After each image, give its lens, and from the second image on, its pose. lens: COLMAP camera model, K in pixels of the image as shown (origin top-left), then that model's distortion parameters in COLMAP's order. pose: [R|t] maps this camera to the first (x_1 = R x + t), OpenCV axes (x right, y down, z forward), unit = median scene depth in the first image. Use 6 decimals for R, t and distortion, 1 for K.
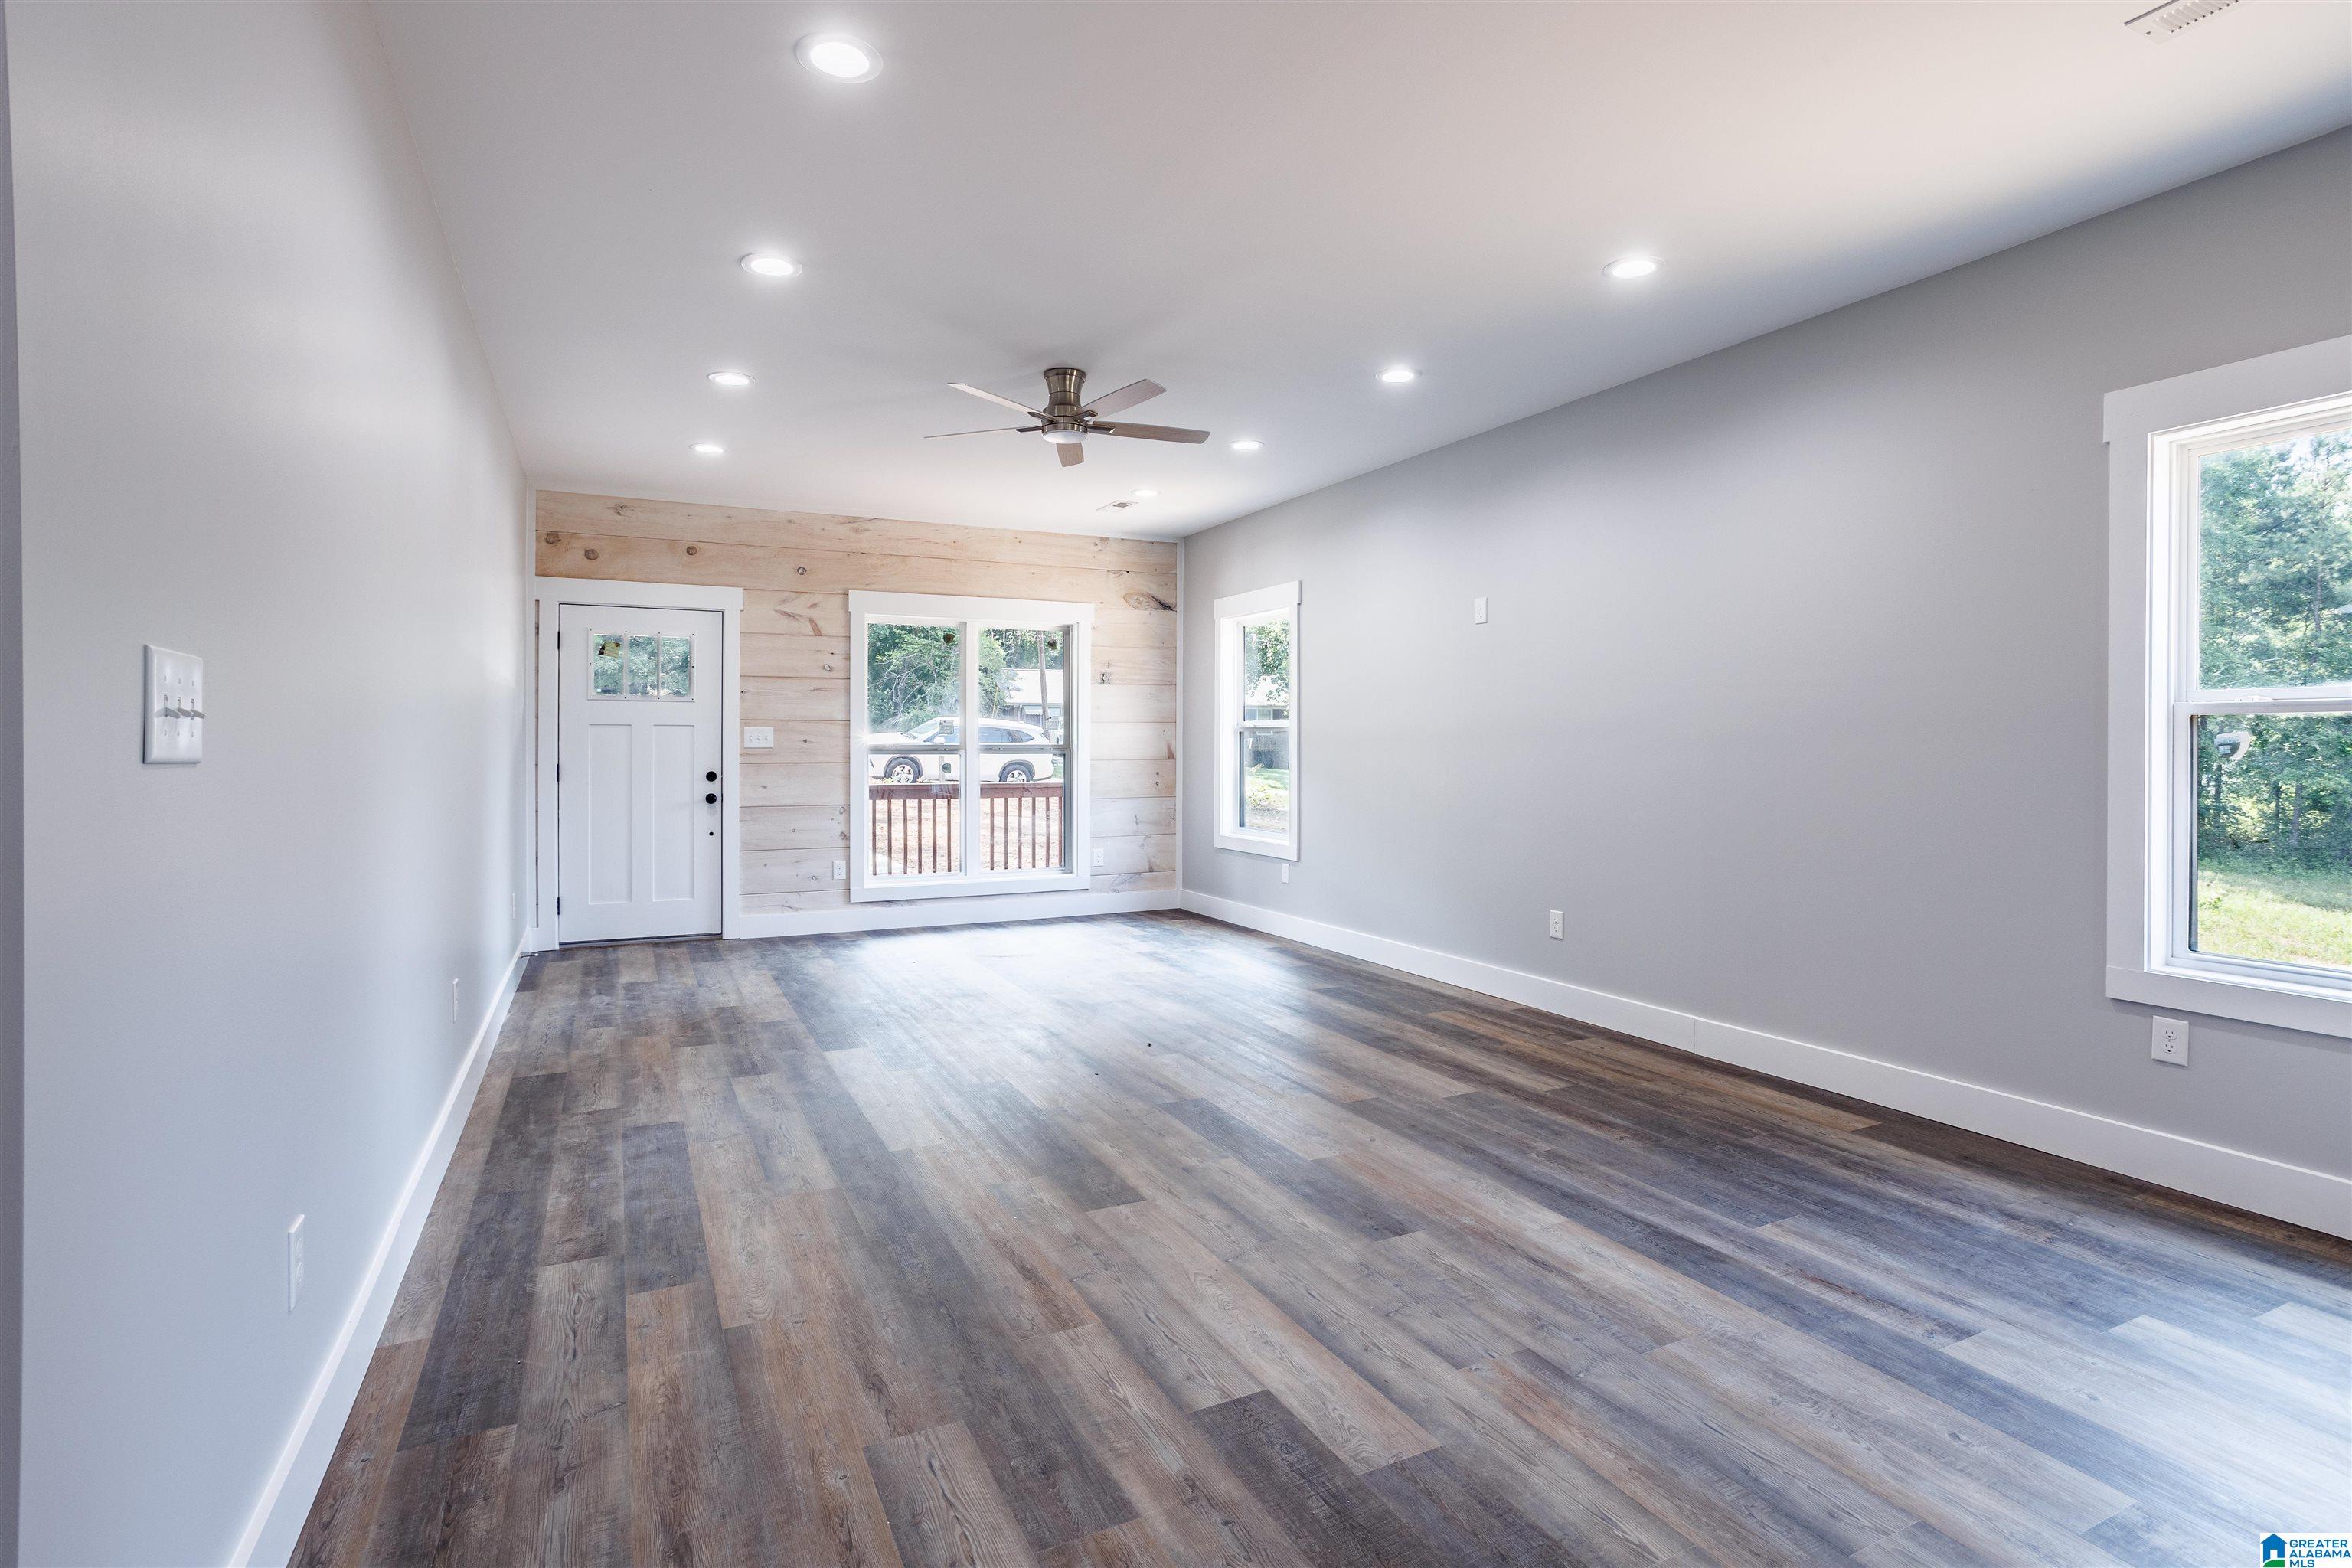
lens RADIAL K [[1172.8, 0, 1181.3], [0, 1172.8, 760.4], [0, 0, 1]] dist [-0.035226, 0.021195]
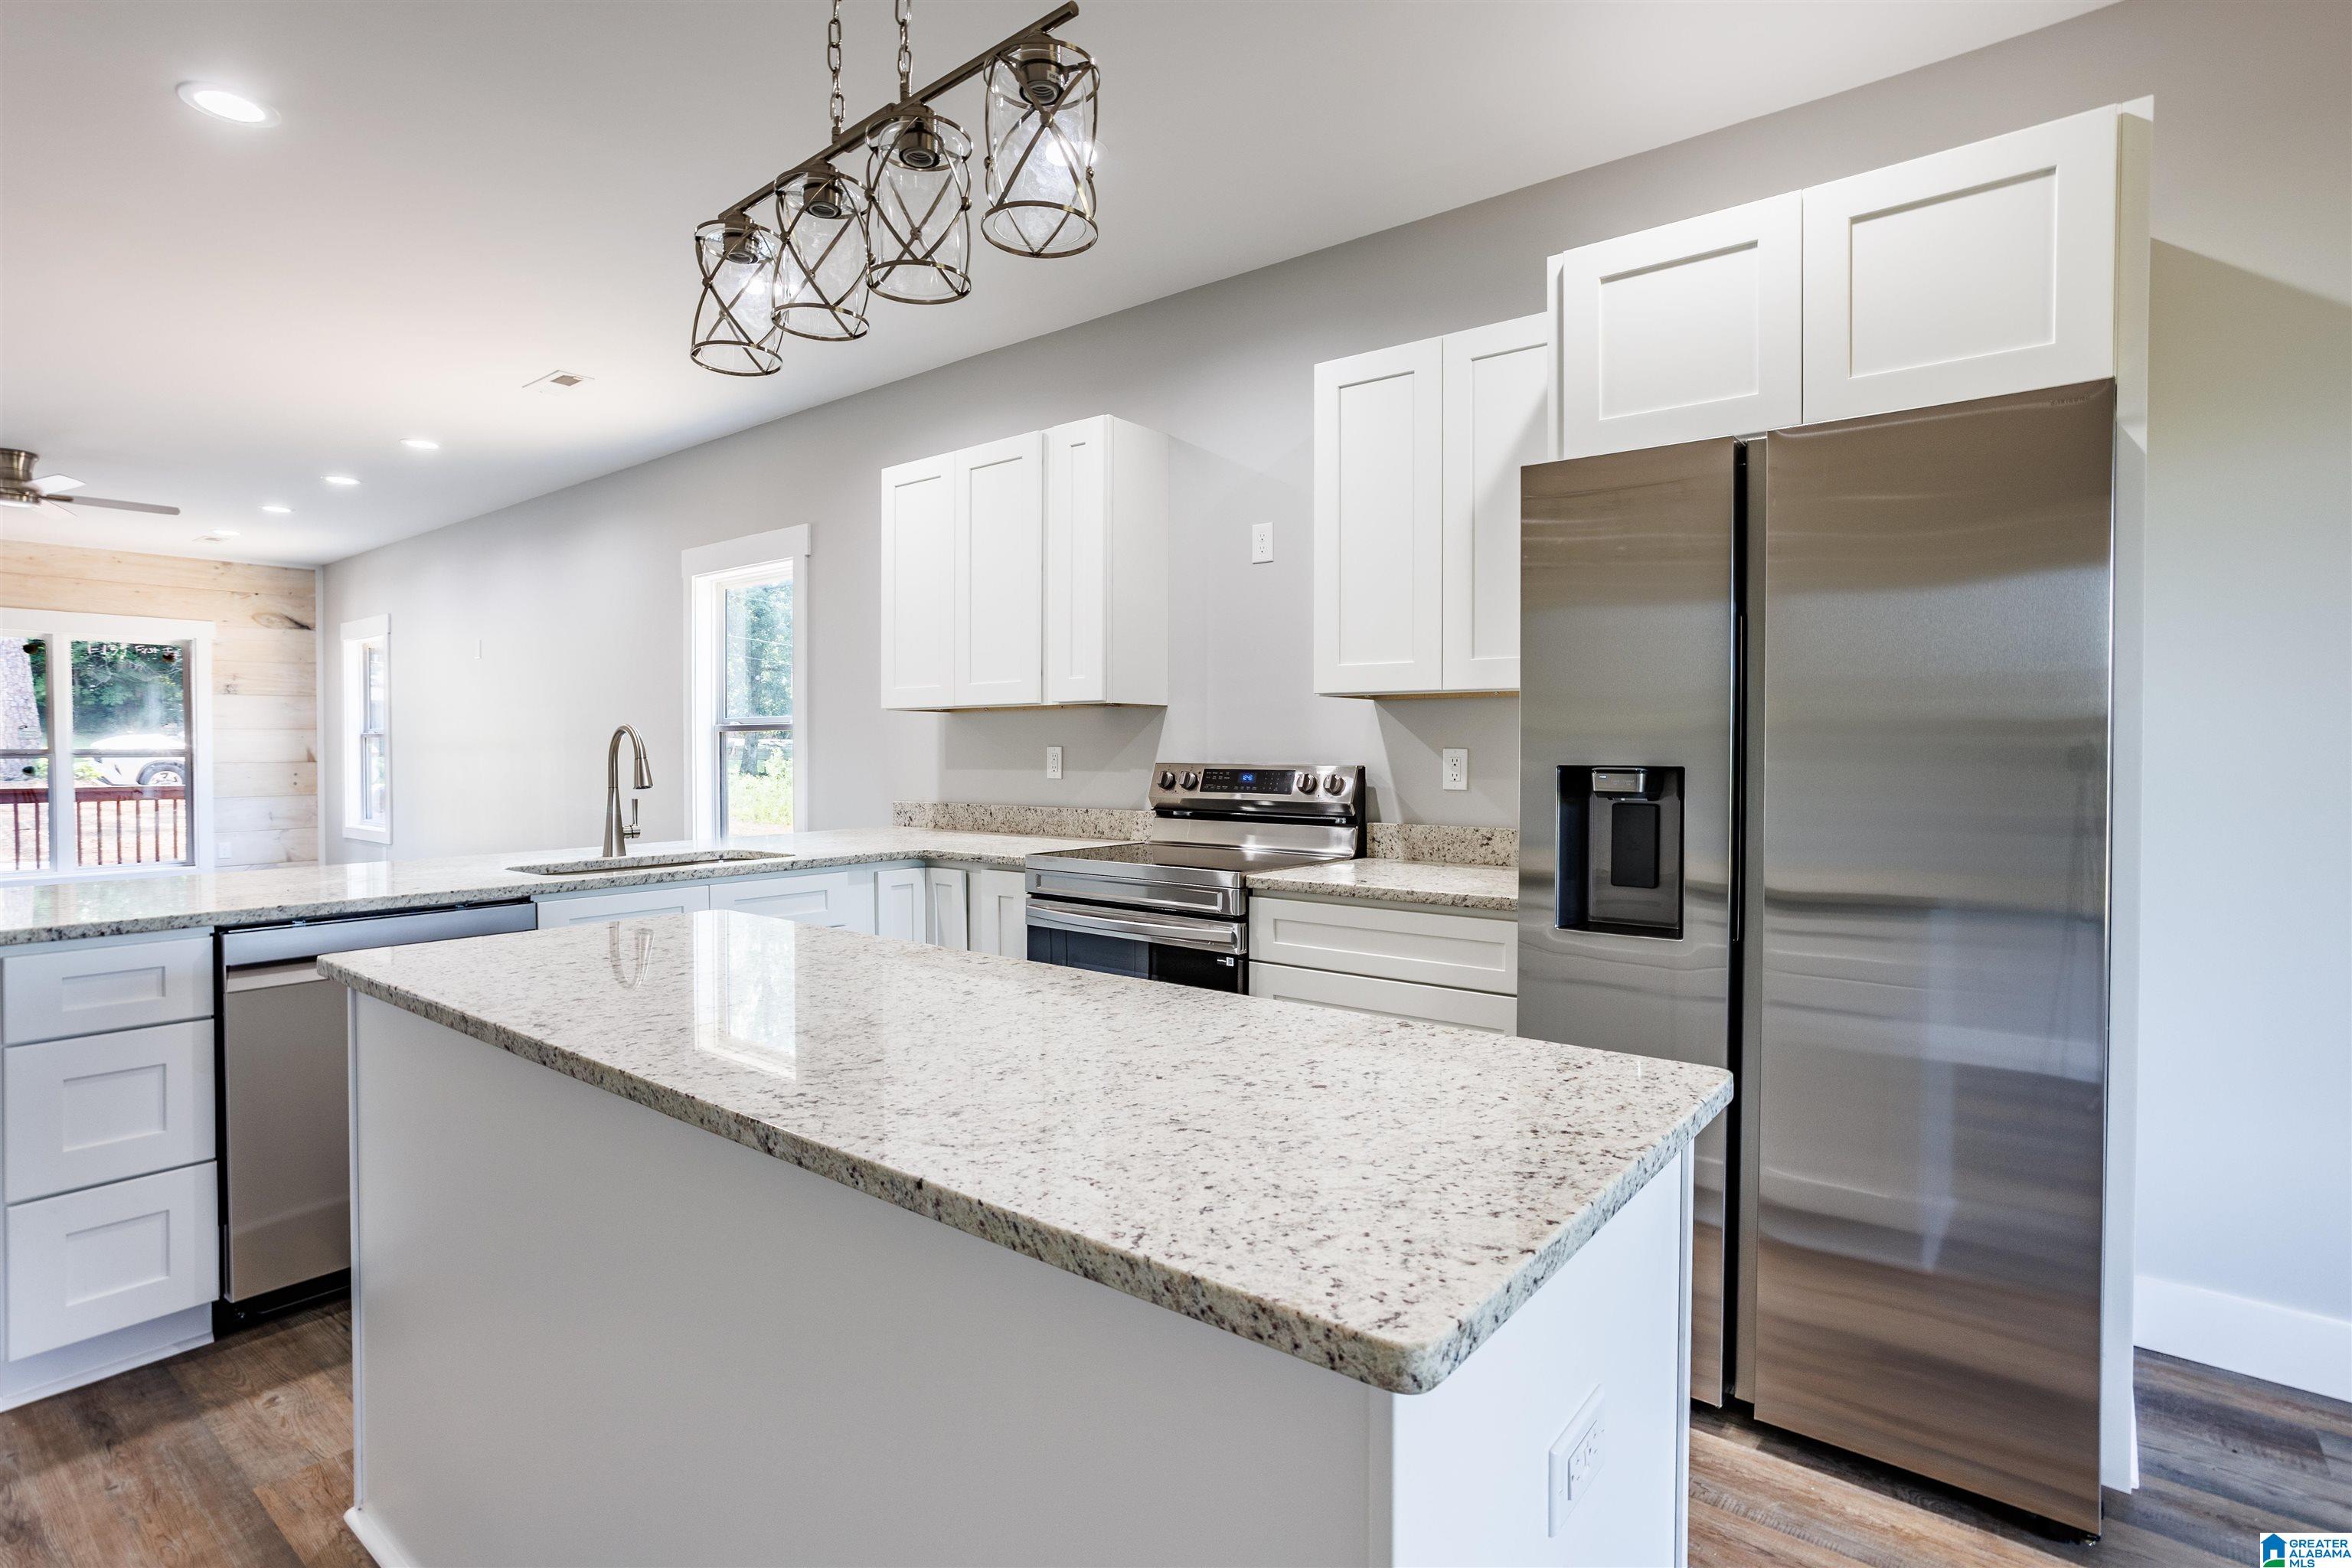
lens RADIAL K [[1172.8, 0, 1191.7], [0, 1172.8, 770.5], [0, 0, 1]] dist [-0.035226, 0.021195]
pose [[0.905476, -0.008504, 0.424311, 0.310284], [0.005954, 0.999955, 0.007335, 0.004479], [-0.424355, -0.004115, 0.905487, -0.399240]]
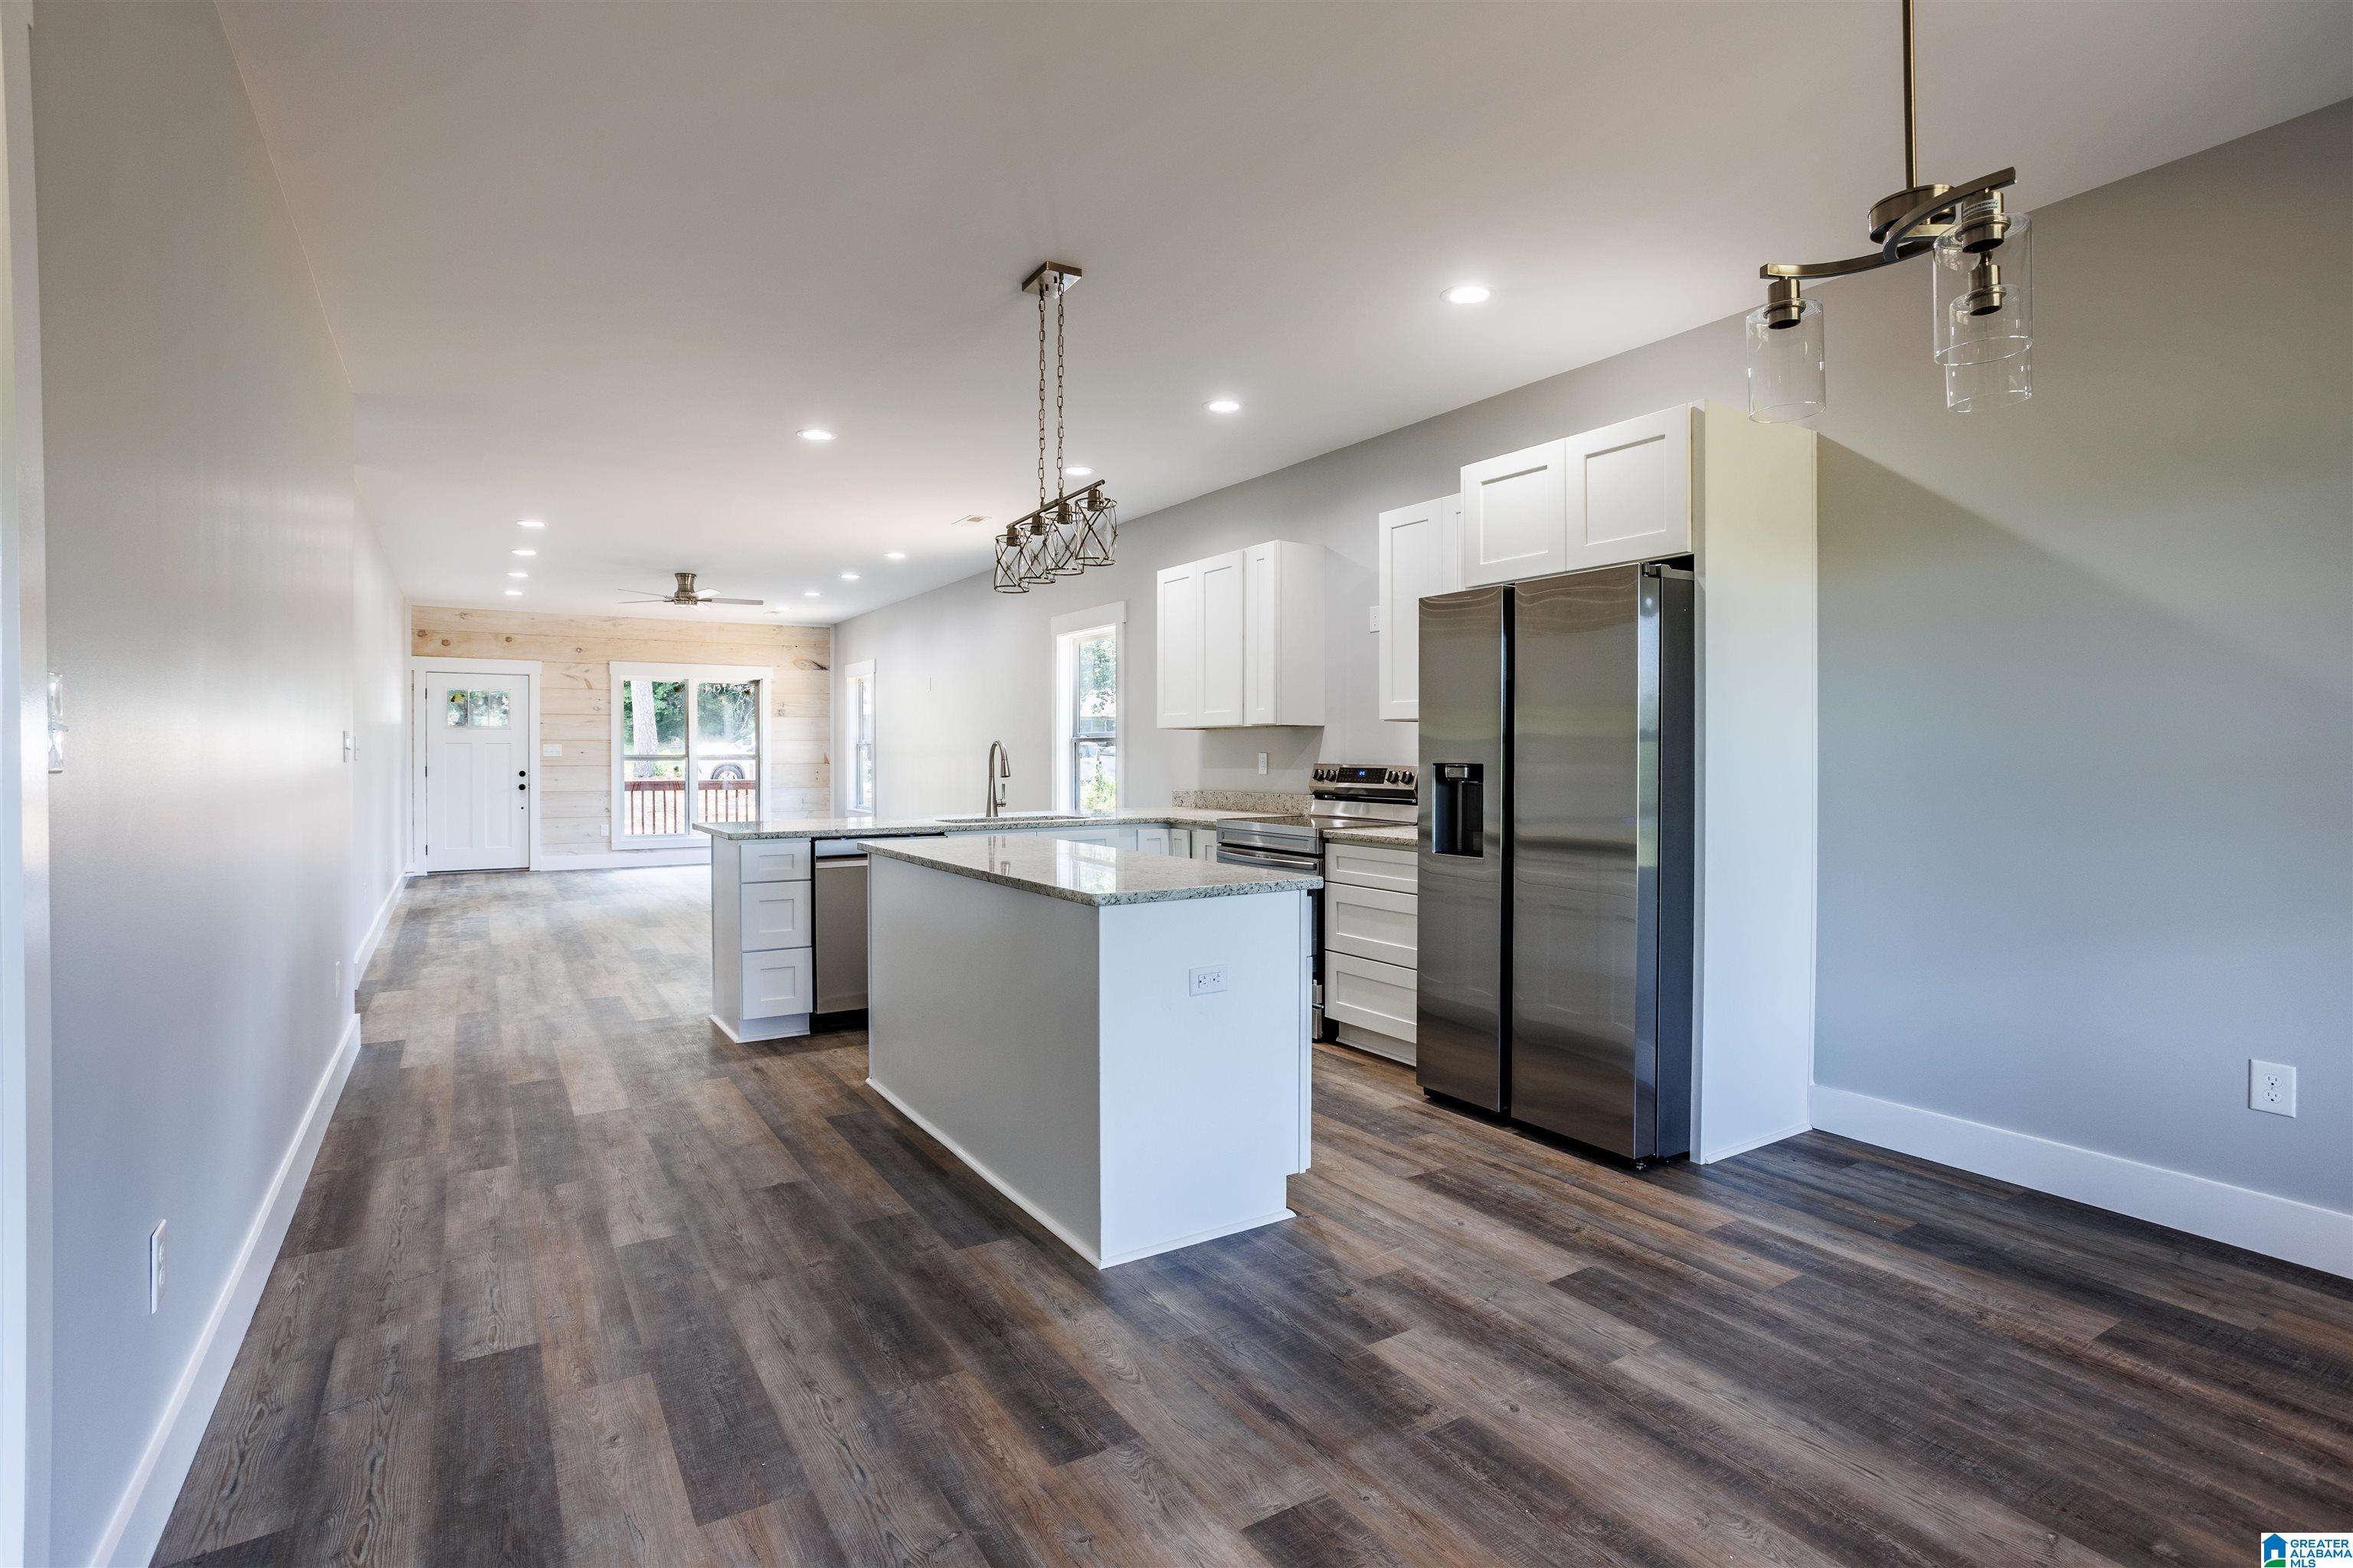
lens RADIAL K [[1173.4, 0, 1172.3], [0, 1173.4, 782.5], [0, 0, 1]] dist [-0.035226, 0.021195]
pose [[0.996397, -0.003054, 0.084751, 0.350964], [0.002100, 0.999933, 0.011352, 0.008160], [-0.084780, -0.011133, 0.996337, -0.676115]]
